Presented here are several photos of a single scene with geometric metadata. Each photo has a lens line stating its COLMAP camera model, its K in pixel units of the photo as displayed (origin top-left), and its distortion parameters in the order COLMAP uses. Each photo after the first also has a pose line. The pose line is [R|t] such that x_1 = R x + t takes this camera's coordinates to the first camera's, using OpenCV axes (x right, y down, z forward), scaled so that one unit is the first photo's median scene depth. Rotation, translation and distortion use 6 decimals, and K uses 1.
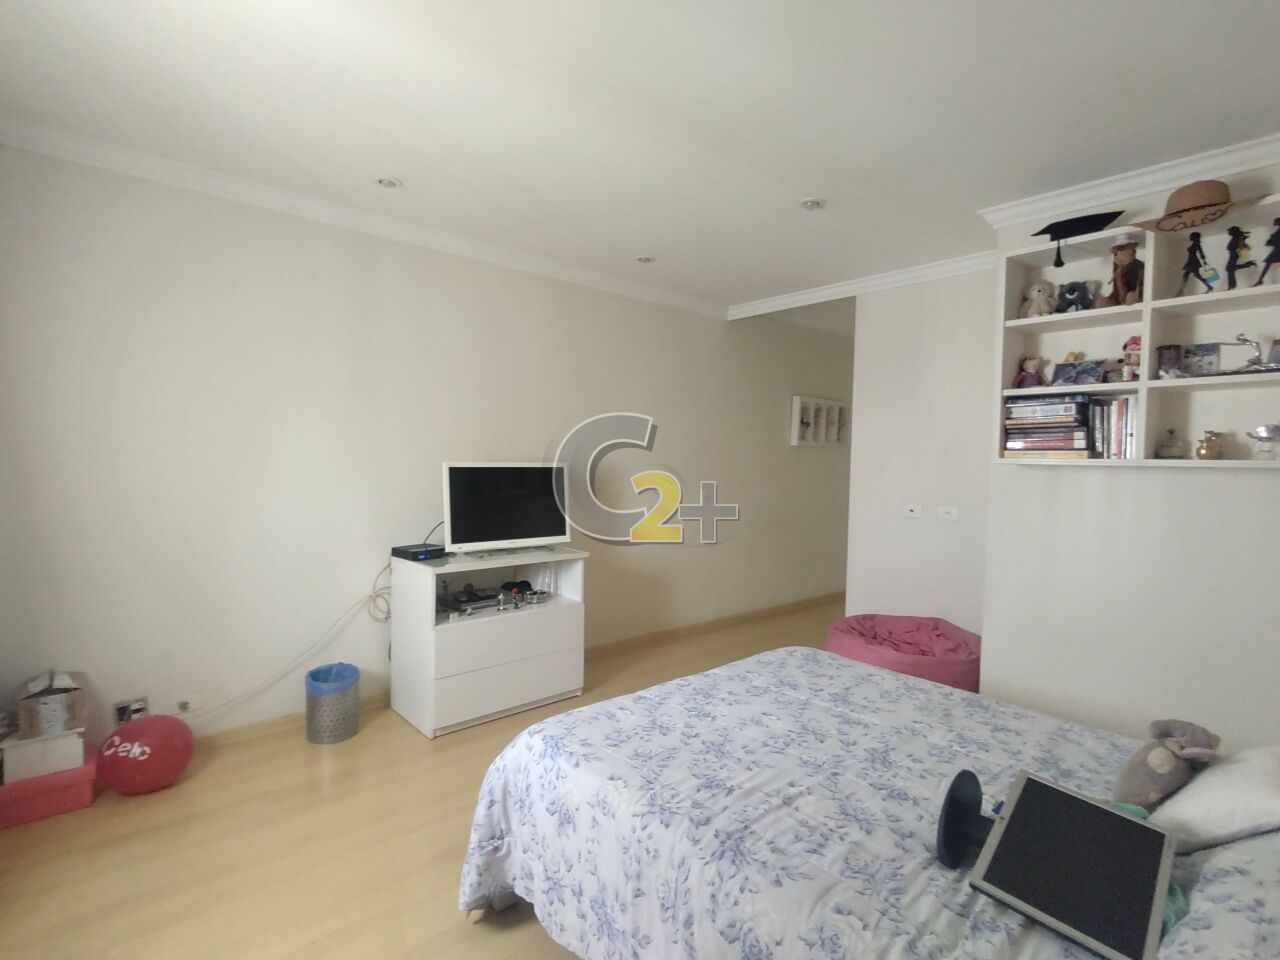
lens RADIAL K [[643.8, 0, 640.7], [0, 643.8, 483.6], [0, 0, 1]] dist [0.004715, 0.001279]
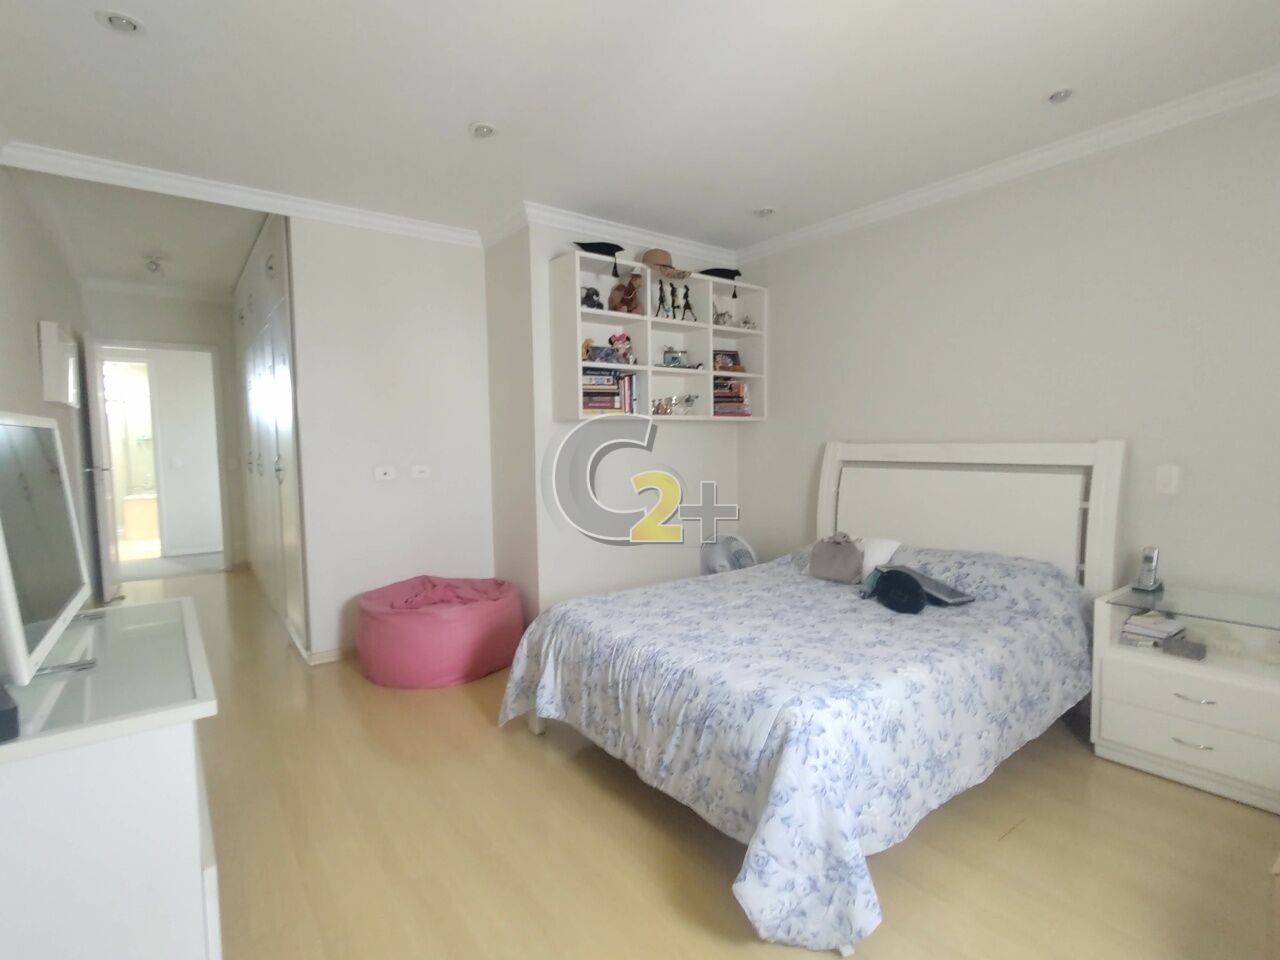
lens RADIAL K [[643.8, 0, 640.7], [0, 643.8, 483.6], [0, 0, 1]] dist [0.004715, 0.001279]
pose [[0.070362, -0.090765, 0.993384, -0.882164], [0.054349, 0.994721, 0.087037, -0.010687], [-0.996040, 0.047865, 0.074923, 0.980995]]
